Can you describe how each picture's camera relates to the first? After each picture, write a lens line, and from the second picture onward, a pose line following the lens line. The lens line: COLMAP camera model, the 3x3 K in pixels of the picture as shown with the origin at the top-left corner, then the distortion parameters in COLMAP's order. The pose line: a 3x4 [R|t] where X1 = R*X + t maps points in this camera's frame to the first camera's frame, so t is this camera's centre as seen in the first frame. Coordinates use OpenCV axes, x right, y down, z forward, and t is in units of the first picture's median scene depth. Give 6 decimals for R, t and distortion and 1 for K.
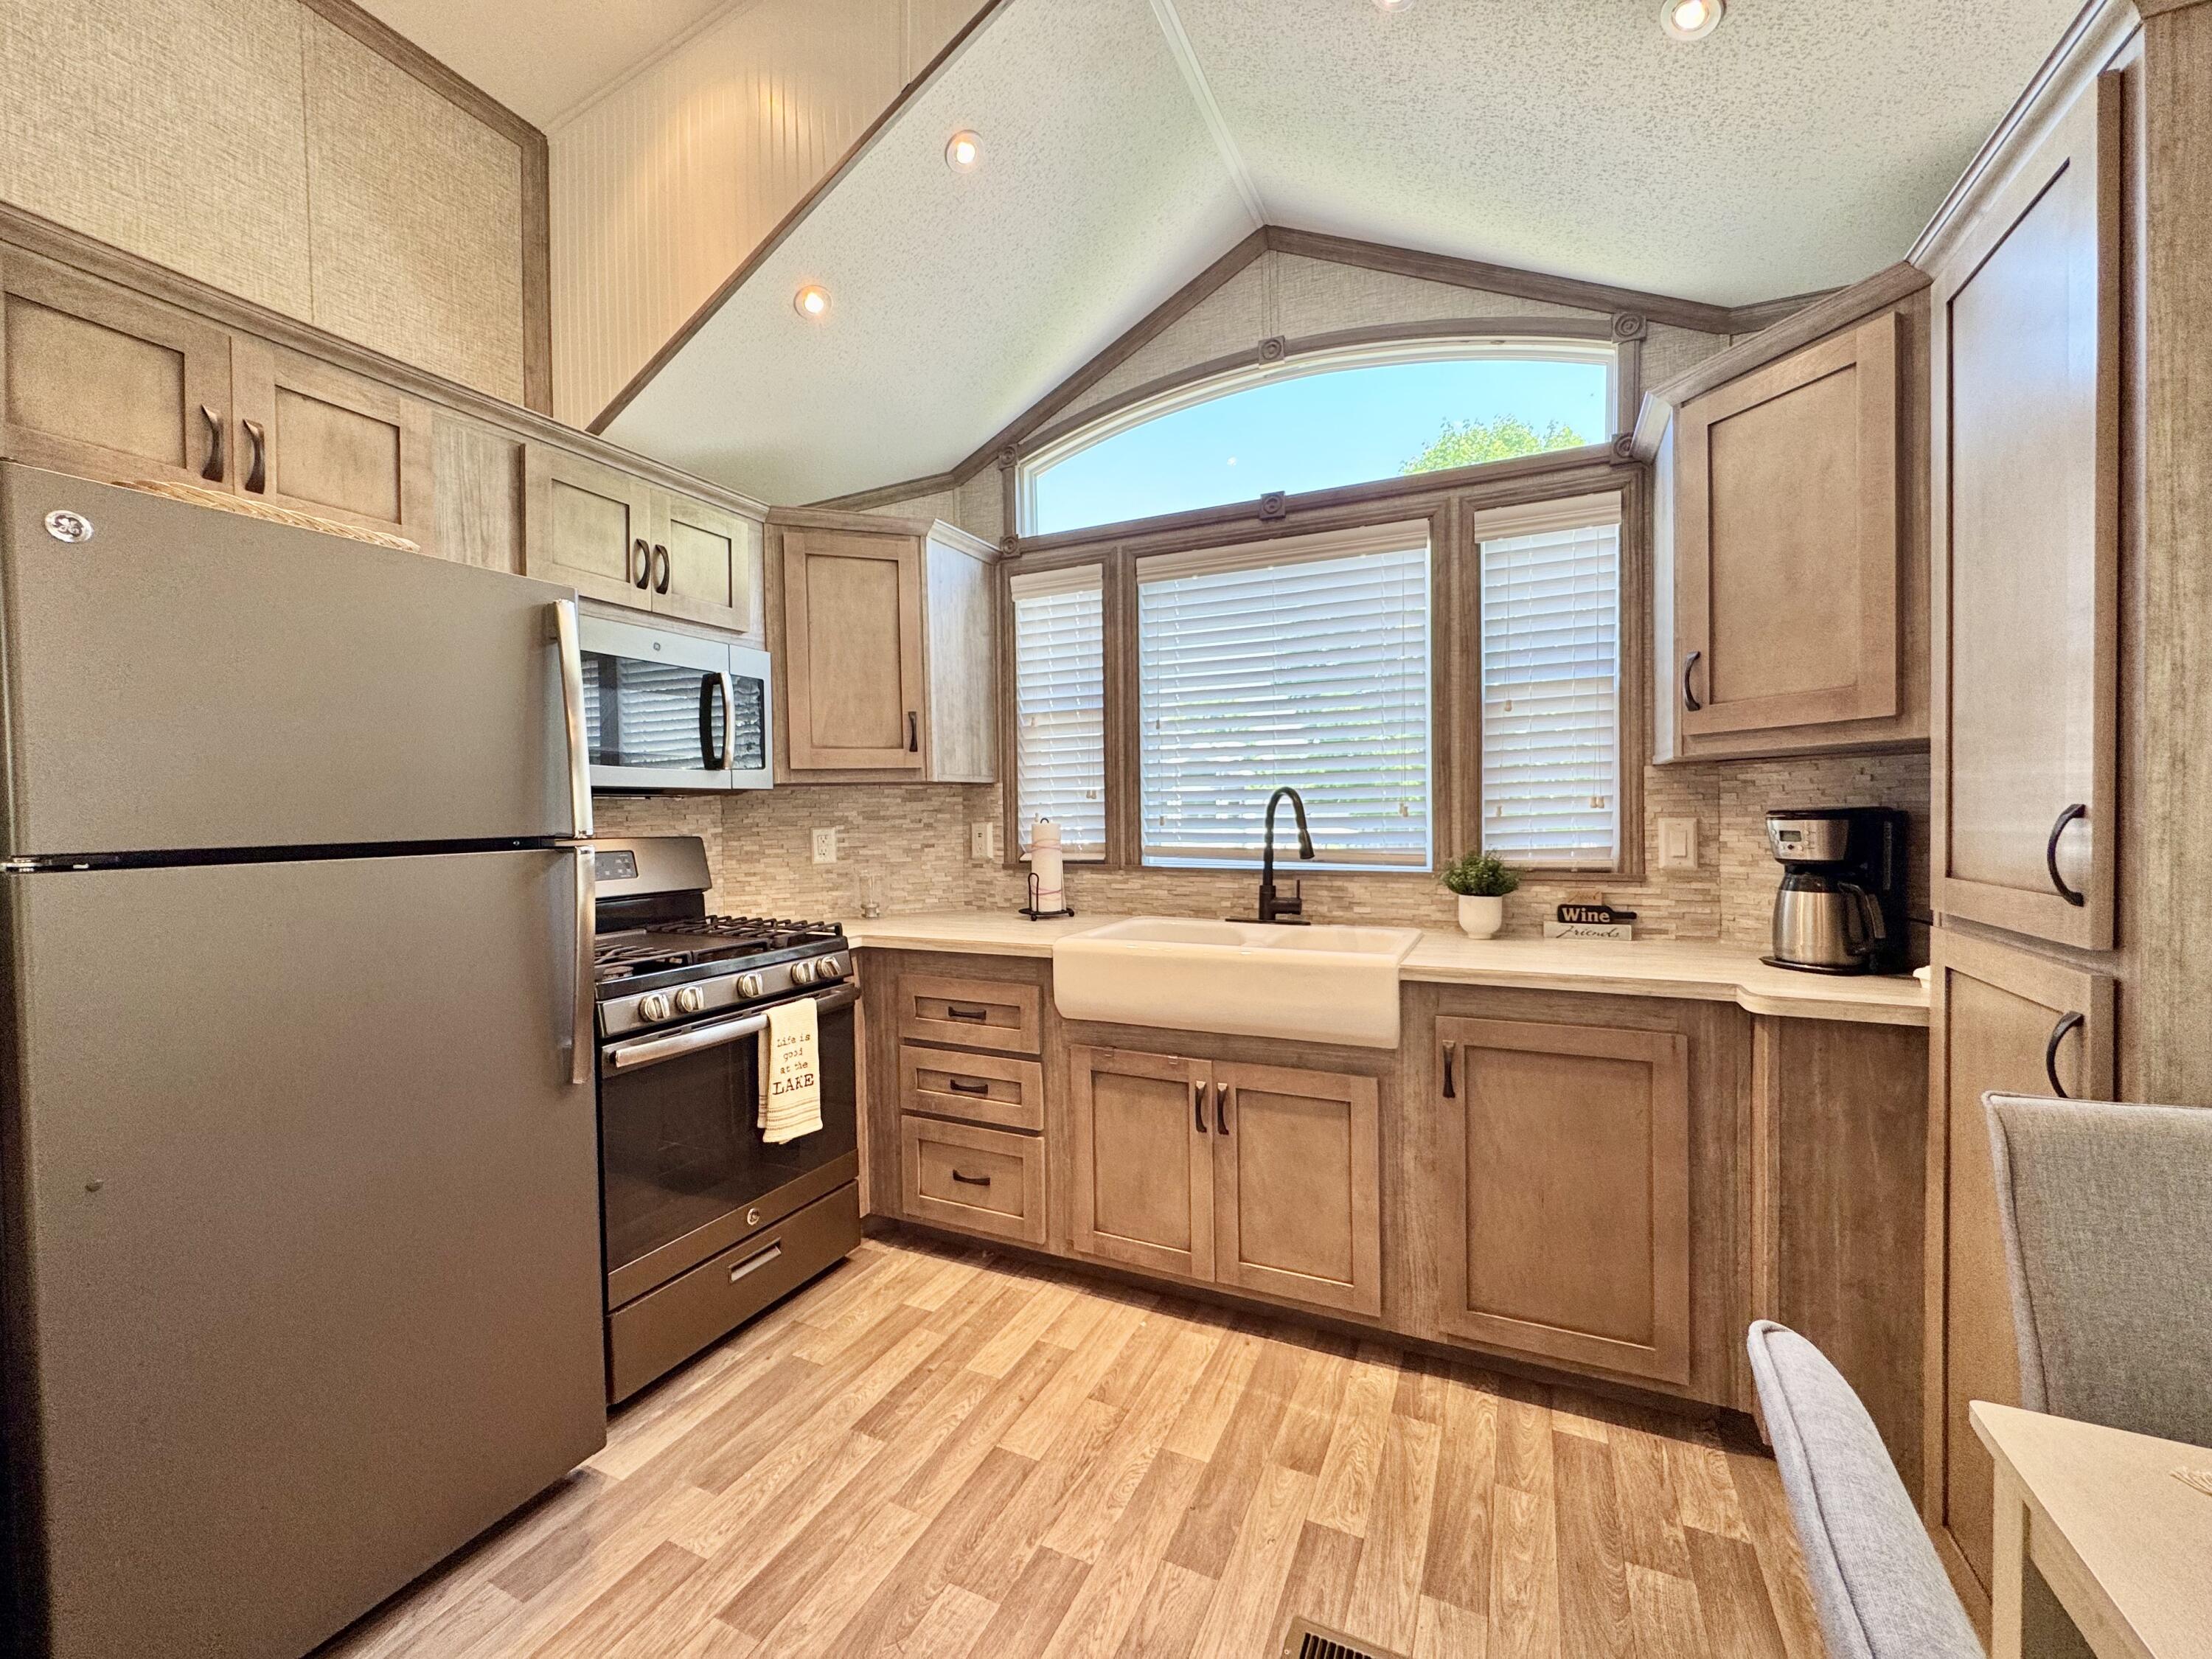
lens RADIAL K [[883.2, 0, 1102.2], [0, 883.2, 827.1], [0, 0, 1]] dist [-0.004791, 0.000708]
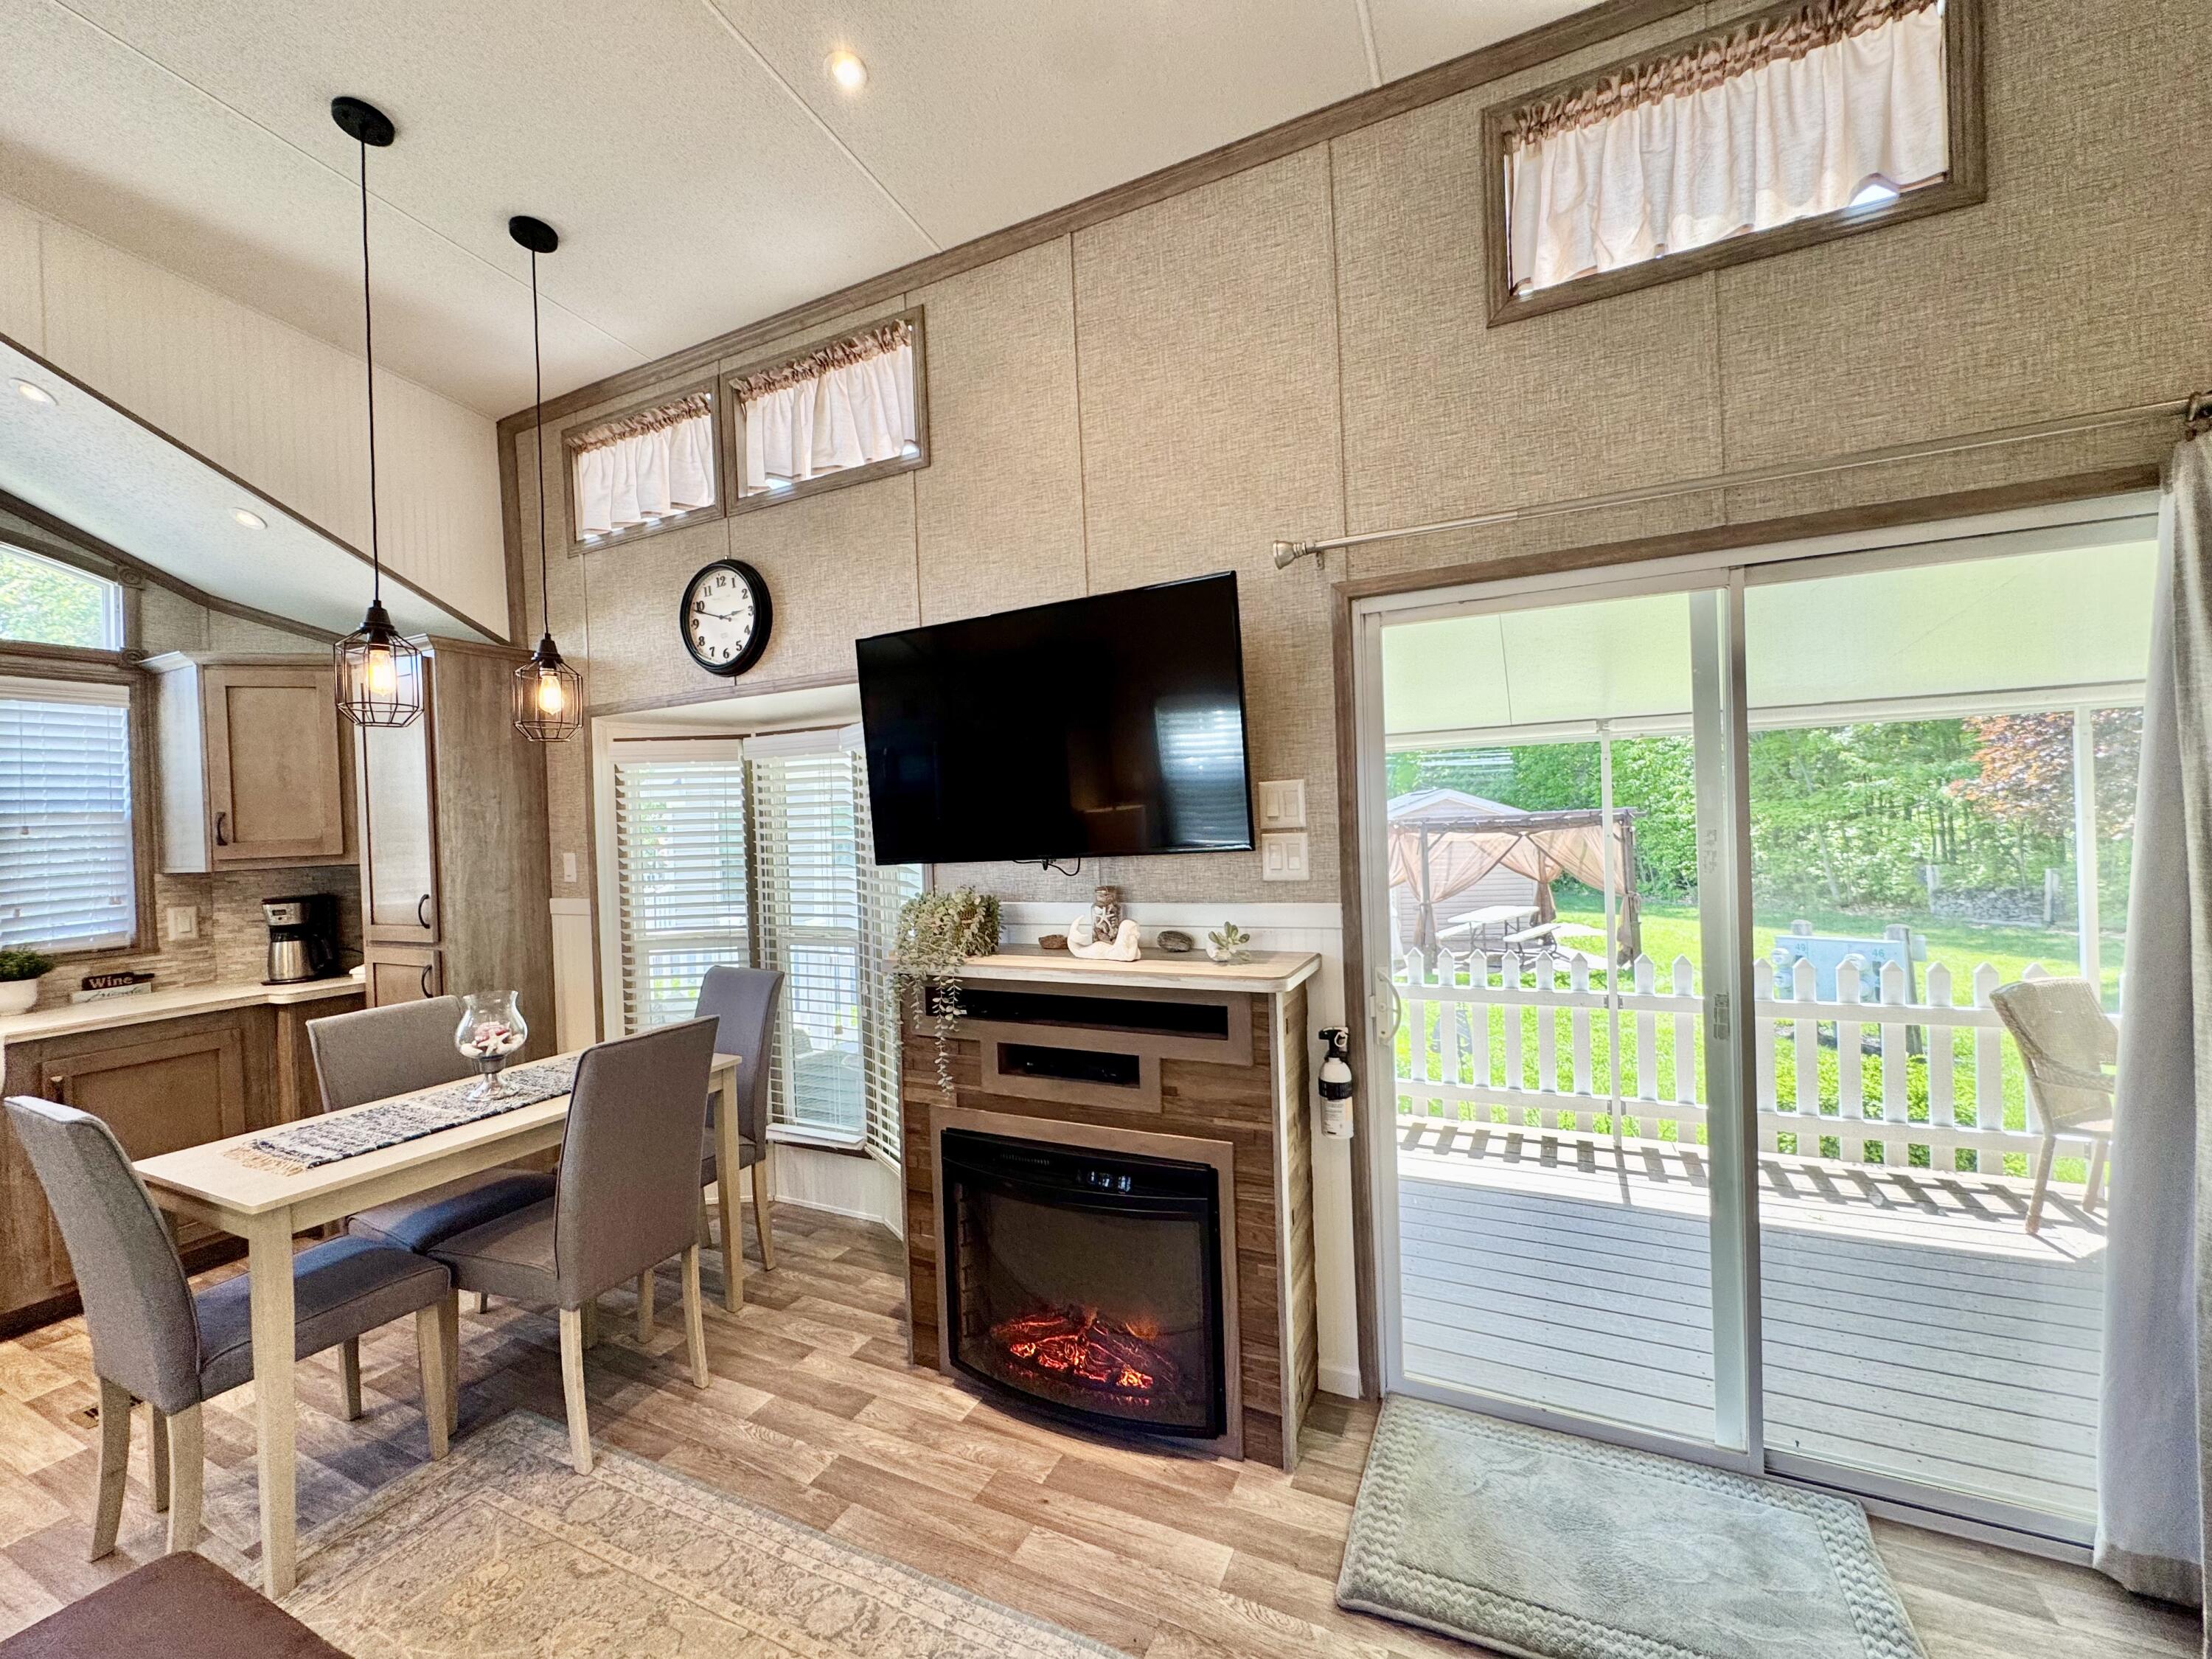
lens RADIAL K [[883.2, 0, 1106.4], [0, 883.2, 827.3], [0, 0, 1]] dist [-0.004791, 0.000708]
pose [[-0.000296, 0.006856, 0.999976, -0.888232], [0.056248, 0.998393, -0.006828, -0.048469], [-0.998417, 0.056245, -0.000681, -0.620311]]
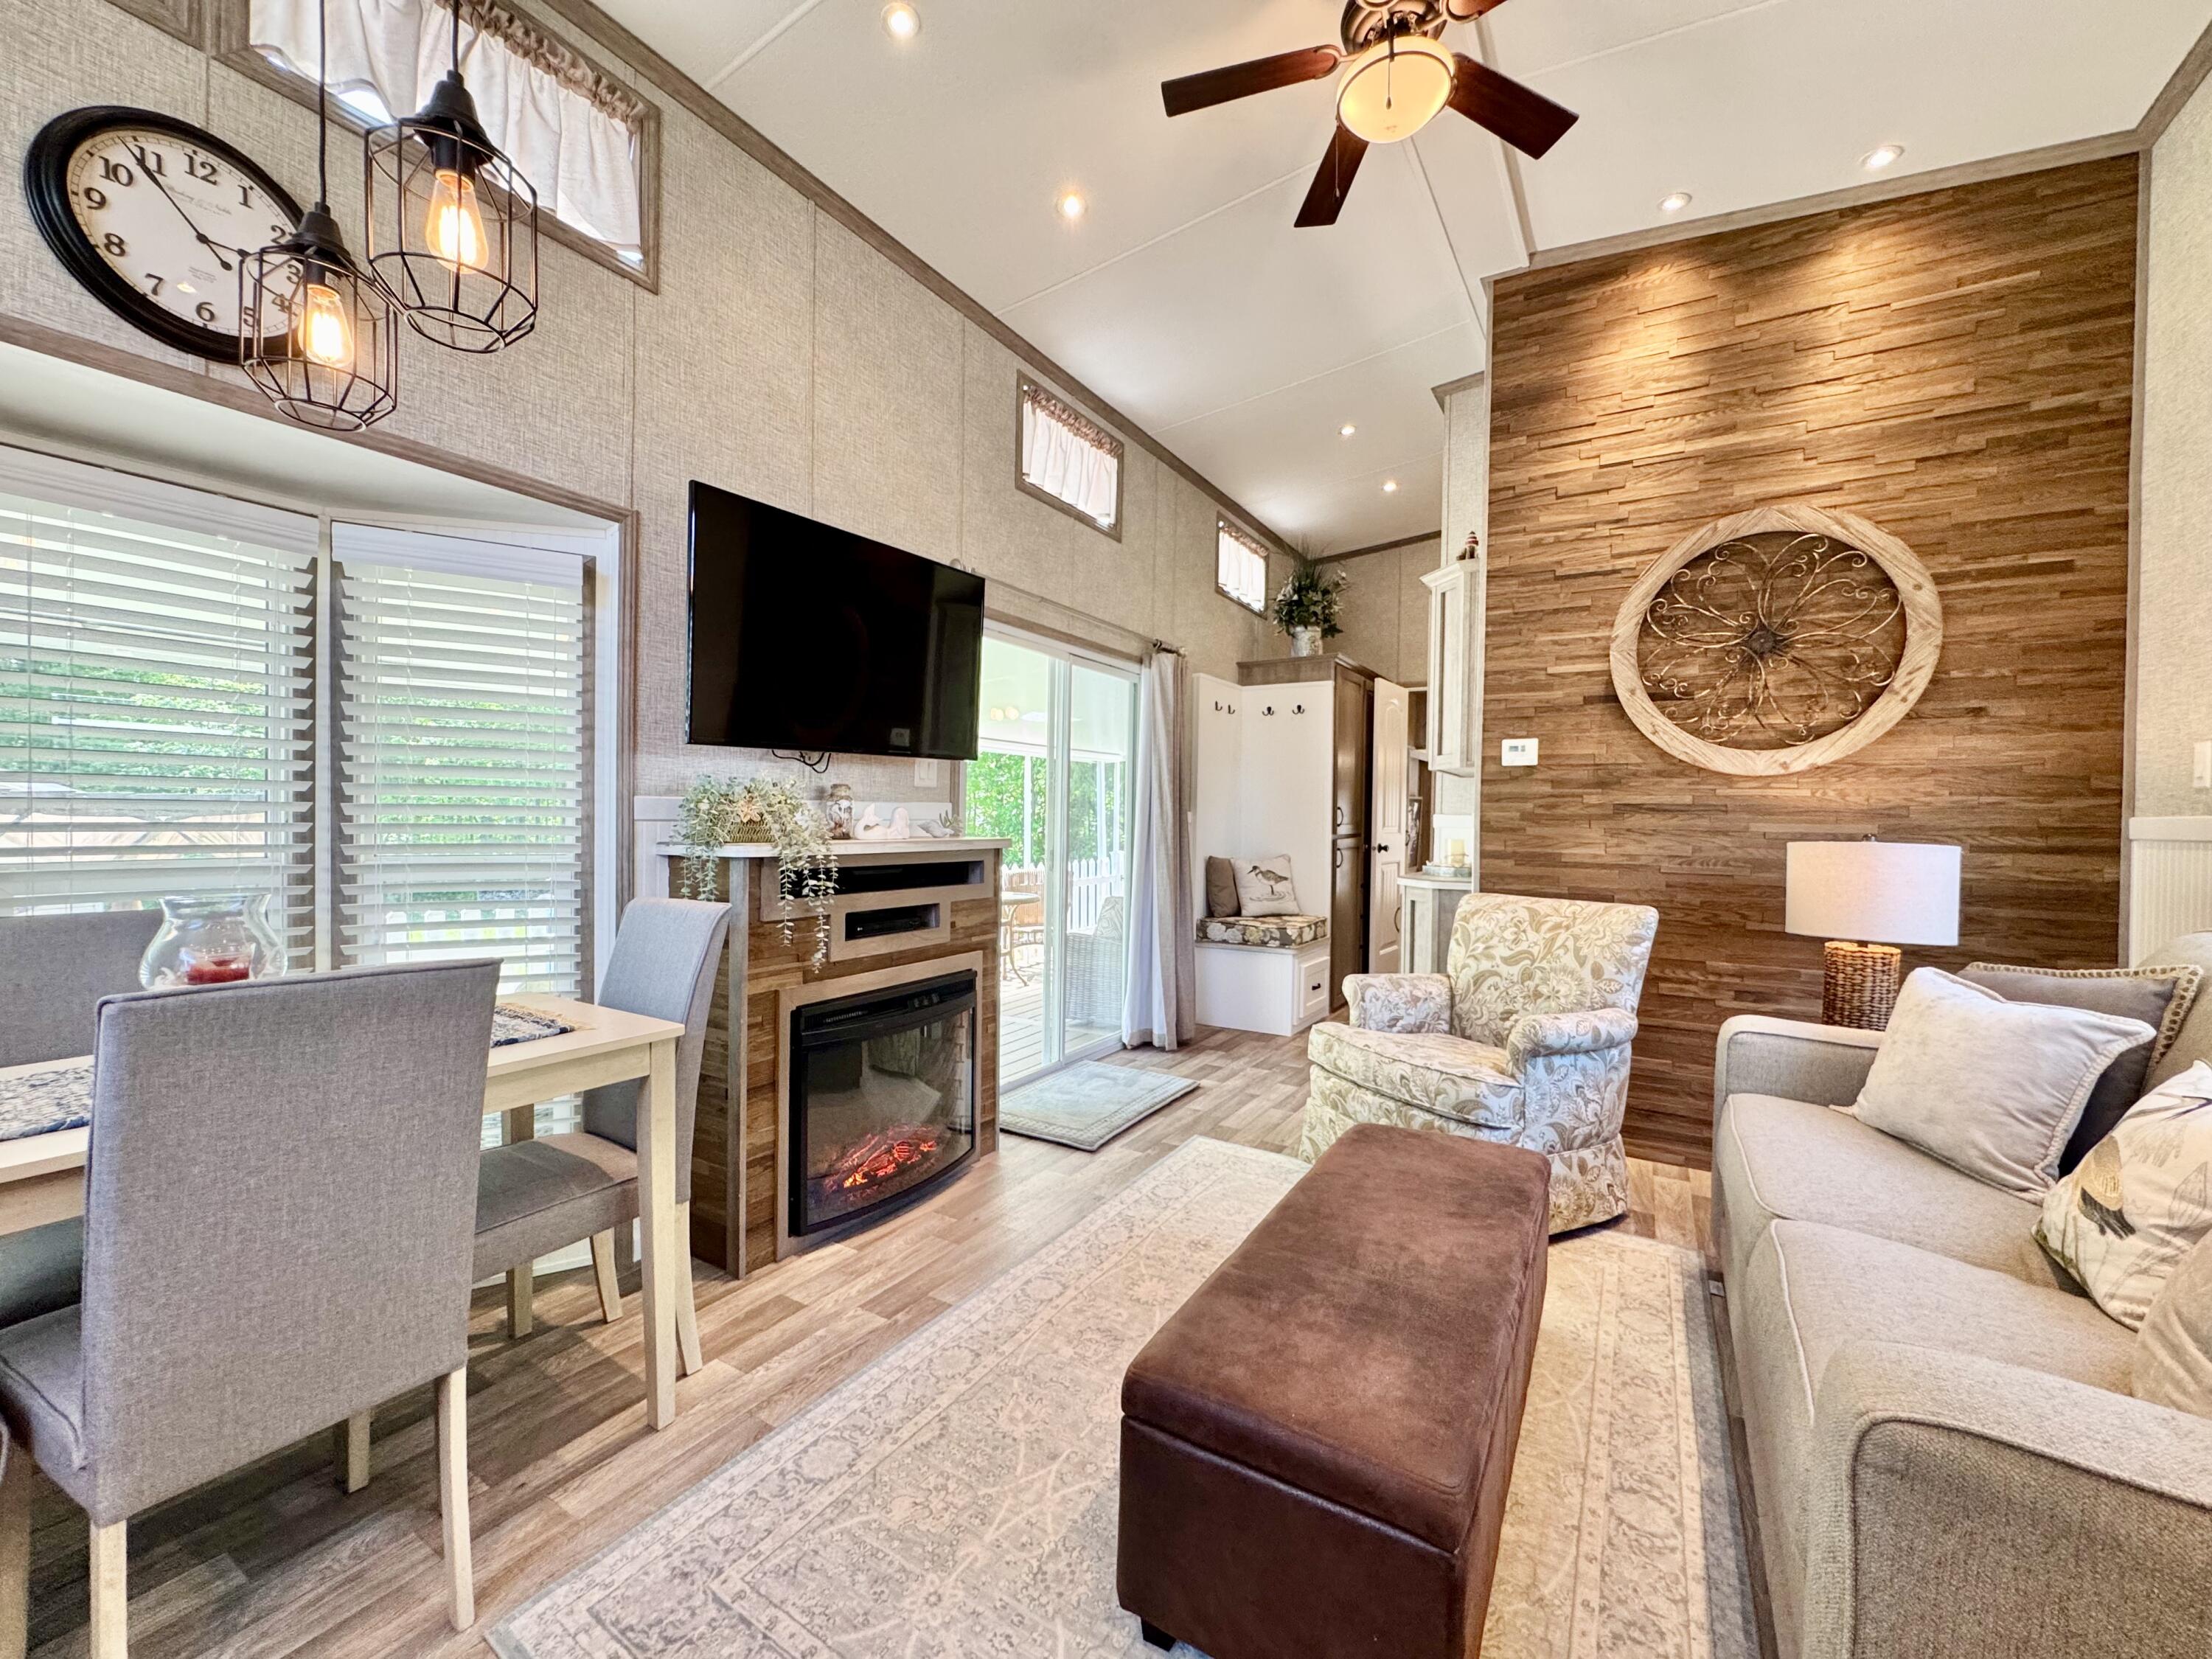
lens RADIAL K [[883.2, 0, 1097.6], [0, 883.2, 832.8], [0, 0, 1]] dist [-0.004791, 0.000708]
pose [[-0.993791, 0.003337, 0.111216, -0.327797], [0.007031, 0.999436, 0.032844, 0.045336], [-0.111044, 0.033422, -0.993253, 0.585325]]
